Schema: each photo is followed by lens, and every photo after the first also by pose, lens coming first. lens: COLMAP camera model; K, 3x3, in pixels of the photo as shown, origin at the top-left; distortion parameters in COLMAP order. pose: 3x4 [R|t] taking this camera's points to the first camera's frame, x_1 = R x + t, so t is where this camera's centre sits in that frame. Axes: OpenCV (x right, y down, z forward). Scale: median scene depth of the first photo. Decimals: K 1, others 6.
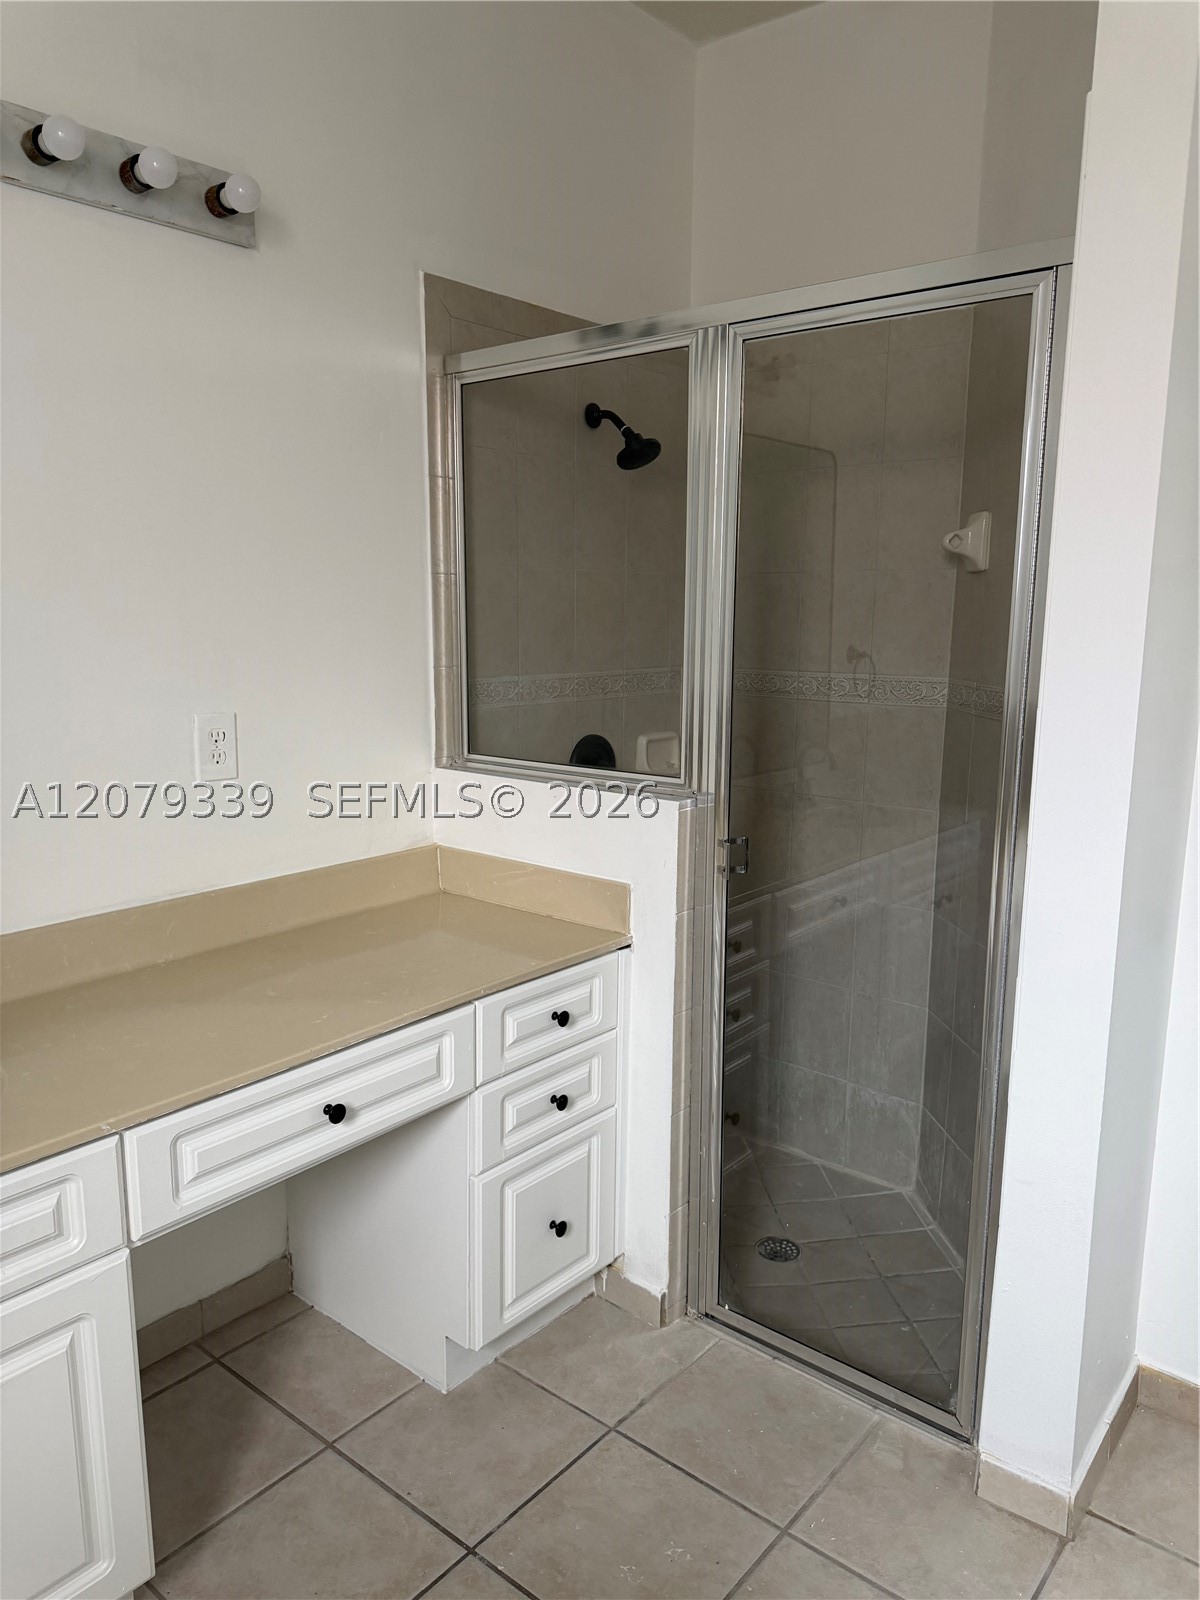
lens RADIAL K [[1132.9, 0, 595.6], [0, 1132.9, 792.0], [0, 0, 1]] dist [0.045727, -0.055750]
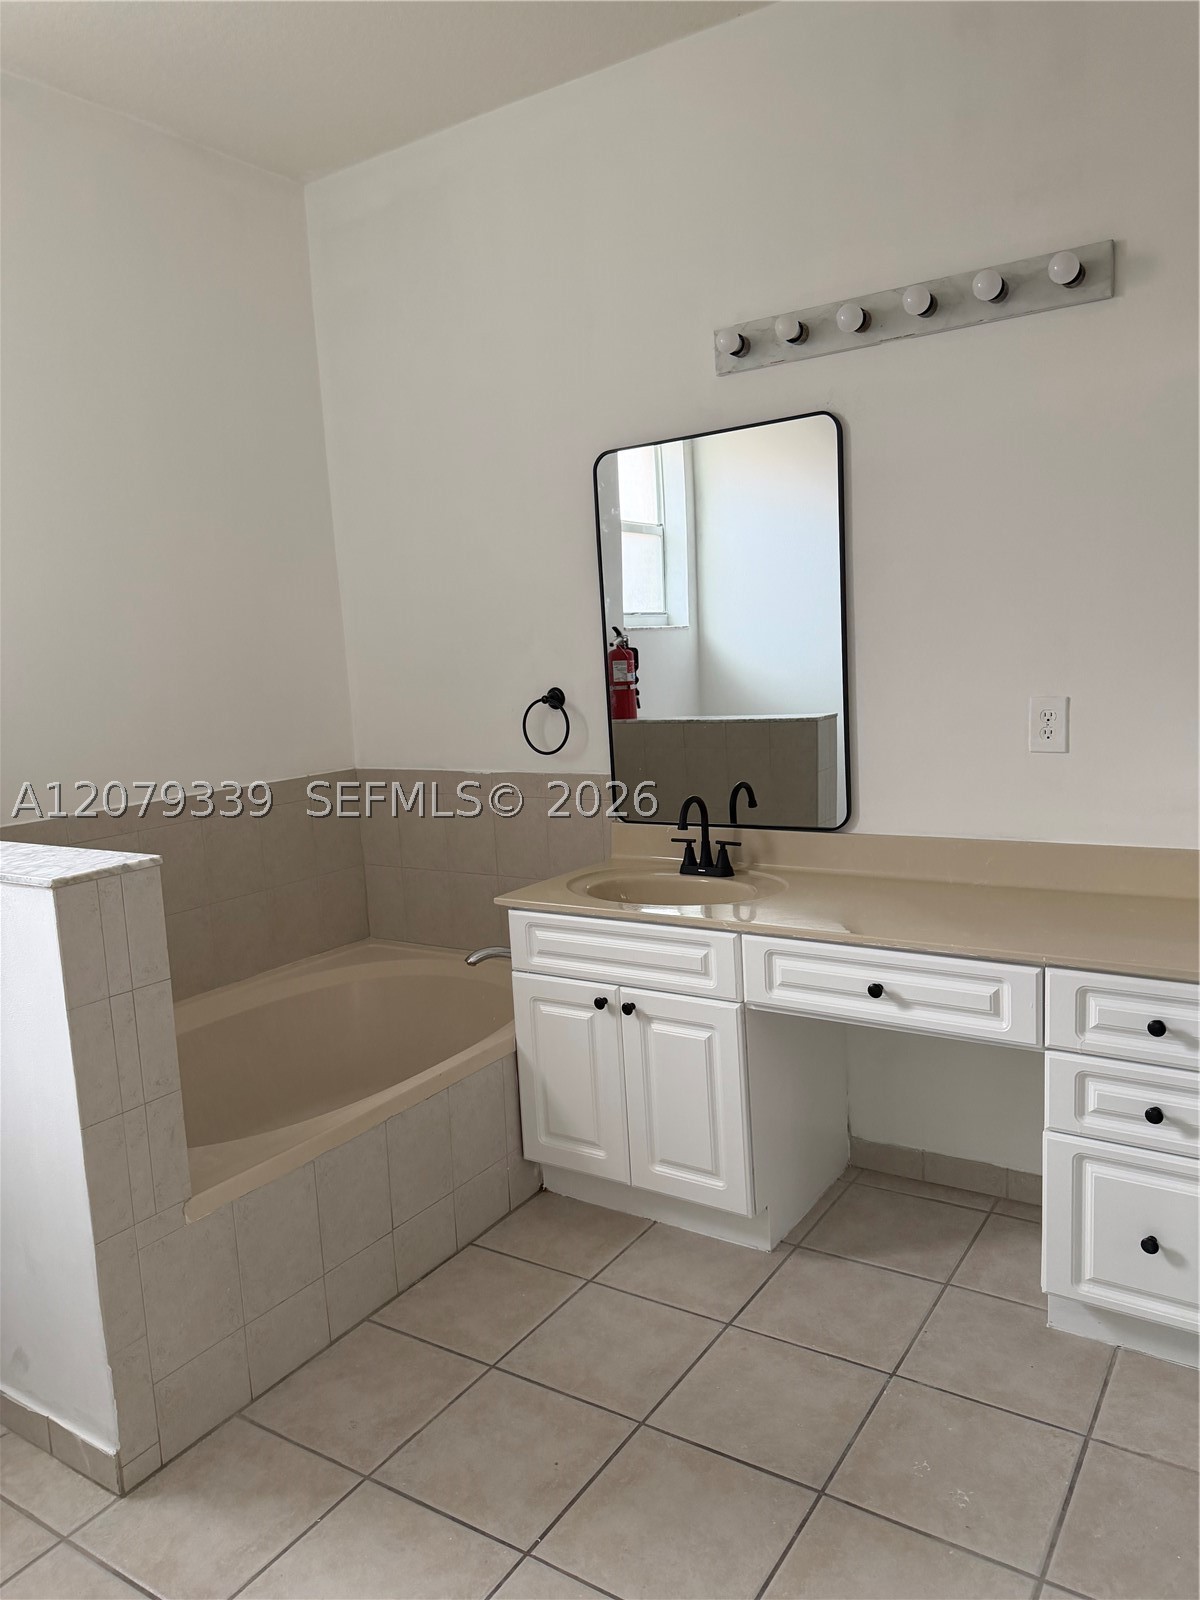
lens RADIAL K [[1132.9, 0, 603.1], [0, 1132.9, 784.2], [0, 0, 1]] dist [0.045727, -0.055750]
pose [[0.111330, 0.111810, -0.987474, 0.917711], [-0.110599, 0.988872, 0.099500, -0.050932], [0.987610, 0.098136, 0.122457, 0.435978]]
